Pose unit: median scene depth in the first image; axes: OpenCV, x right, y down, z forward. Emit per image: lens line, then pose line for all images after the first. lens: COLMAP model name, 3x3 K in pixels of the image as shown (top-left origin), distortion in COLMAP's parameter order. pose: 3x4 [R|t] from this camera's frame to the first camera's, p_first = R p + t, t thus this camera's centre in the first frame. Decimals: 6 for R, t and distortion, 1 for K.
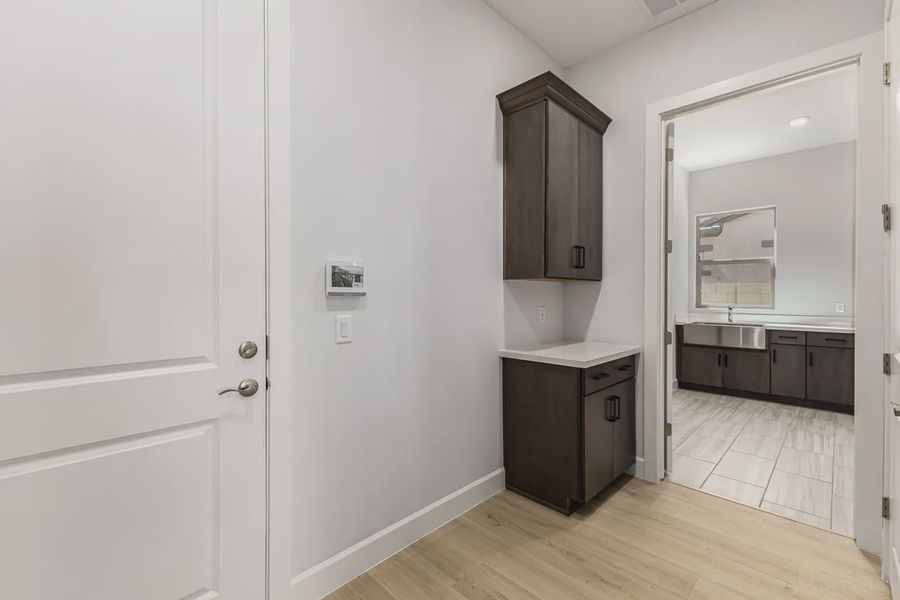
lens RADIAL K [[393.8, 0, 451.2], [0, 393.8, 295.5], [0, 0, 1]] dist [0.005387, 0.000258]
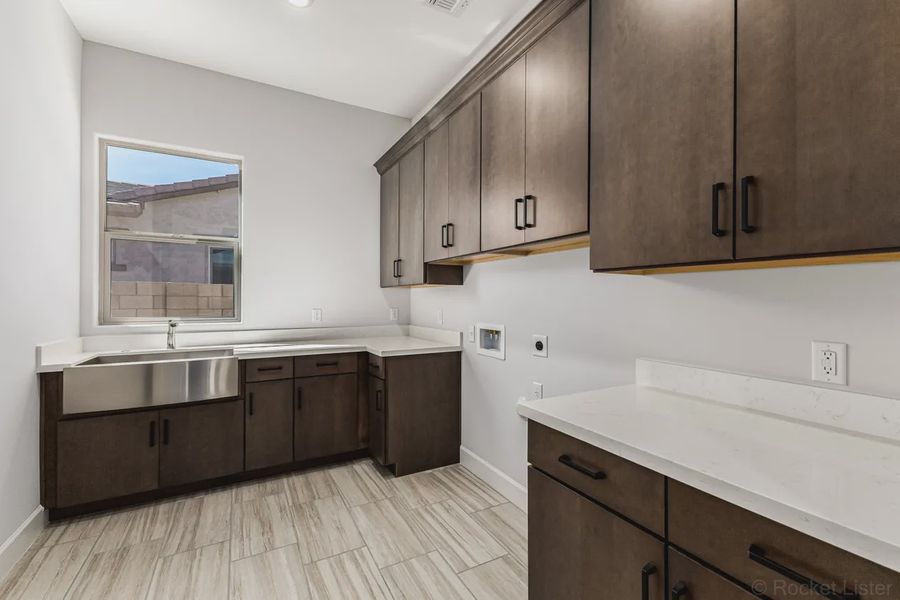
lens RADIAL K [[393.8, 0, 451.2], [0, 393.8, 295.5], [0, 0, 1]] dist [0.005387, 0.000258]
pose [[0.293008, 0.005831, 0.956092, 0.326927], [0.003092, 0.999970, -0.007046, -0.001511], [-0.956105, 0.005021, 0.292981, 0.513282]]
